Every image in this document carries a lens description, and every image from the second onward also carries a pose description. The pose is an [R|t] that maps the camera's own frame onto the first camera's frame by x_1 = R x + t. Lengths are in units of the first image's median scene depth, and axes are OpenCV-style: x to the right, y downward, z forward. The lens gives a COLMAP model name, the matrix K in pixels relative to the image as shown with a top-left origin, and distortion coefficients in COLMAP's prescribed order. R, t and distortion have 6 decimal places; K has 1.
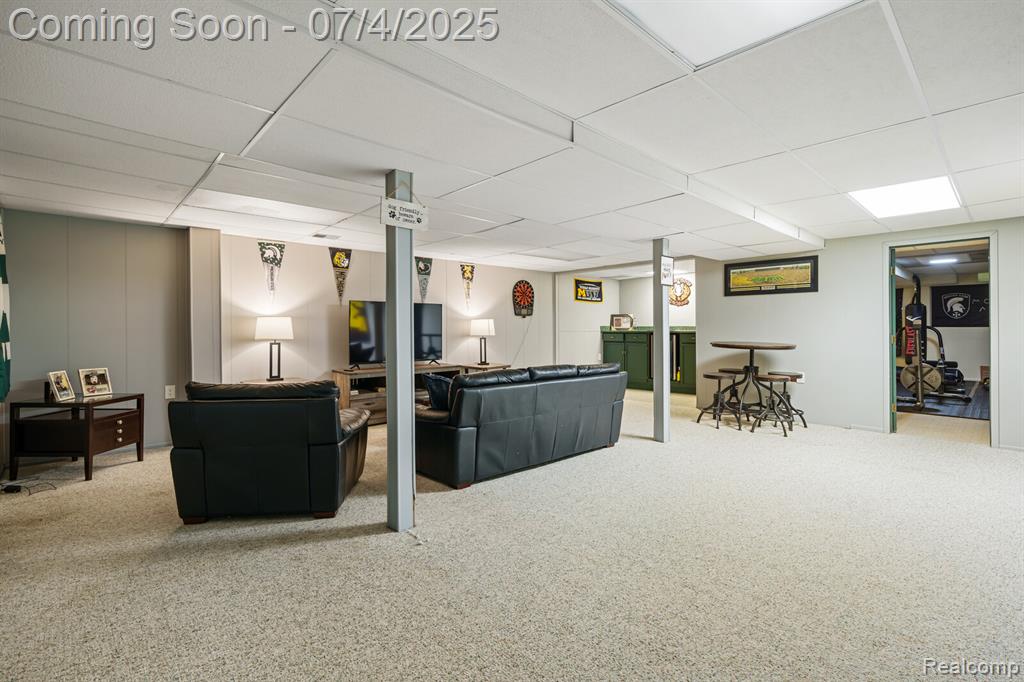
lens RADIAL K [[465.0, 0, 523.5], [0, 465.0, 328.3], [0, 0, 1]] dist [0.000750, -0.000477]
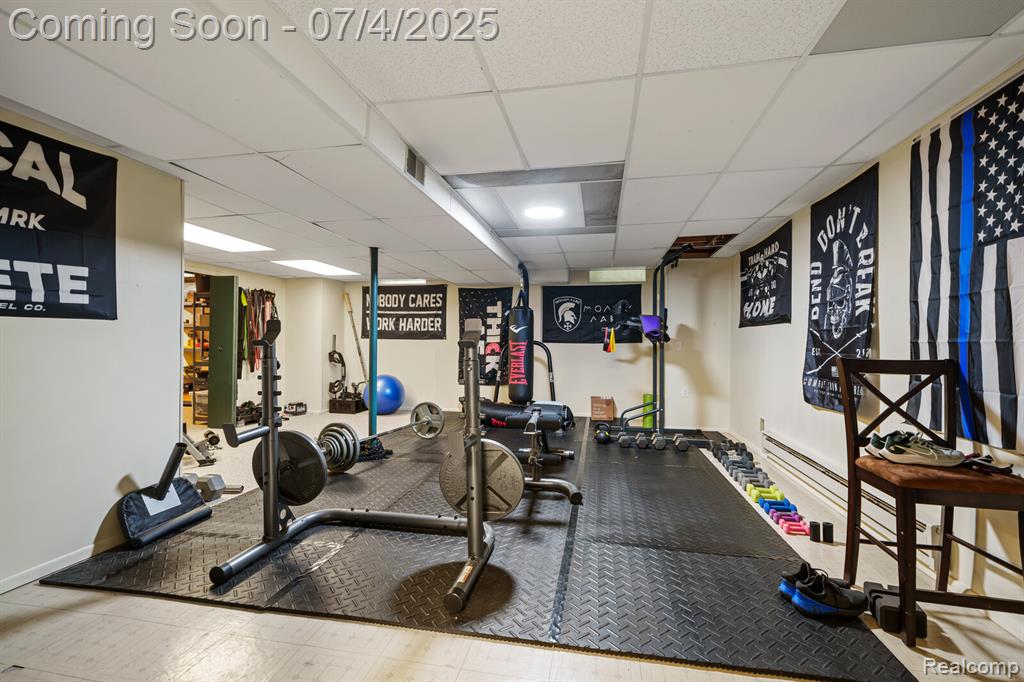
lens RADIAL K [[465.0, 0, 518.0], [0, 465.0, 341.9], [0, 0, 1]] dist [0.000750, -0.000477]
pose [[0.806942, 0.010209, 0.590543, 0.677777], [-0.009599, 0.999945, -0.004170, -0.000558], [-0.590553, -0.002304, 0.806995, 0.708693]]
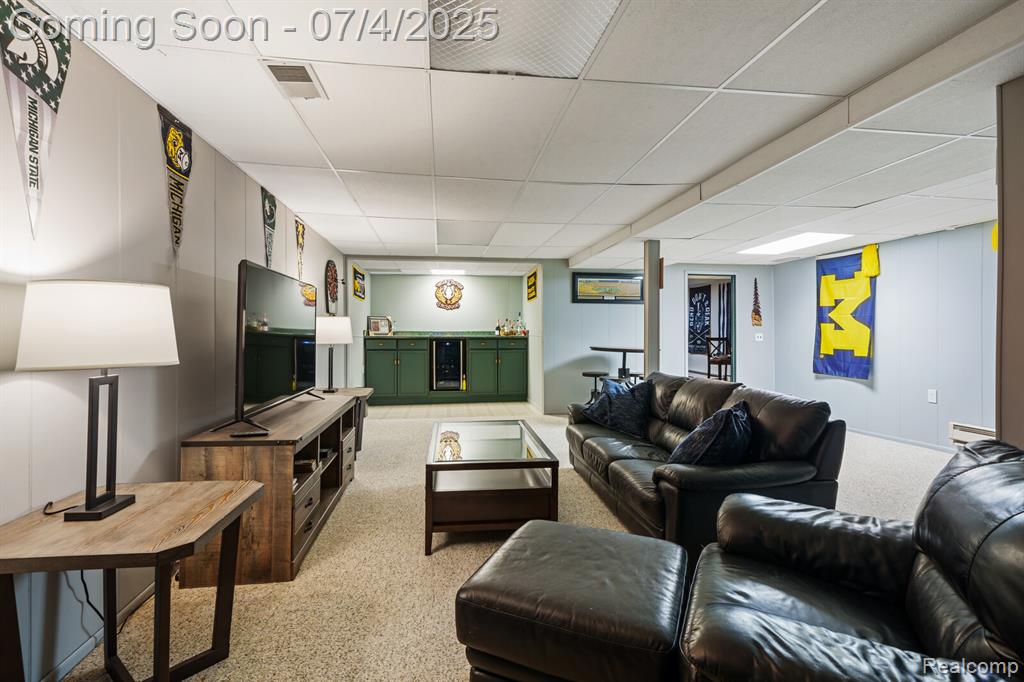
lens RADIAL K [[465.0, 0, 511.8], [0, 465.0, 336.3], [0, 0, 1]] dist [0.000750, -0.000477]
pose [[0.586663, 0.000156, 0.809831, -0.468831], [-0.003924, 0.999989, 0.002649, 0.003665], [-0.809822, -0.004732, 0.586657, 0.480264]]
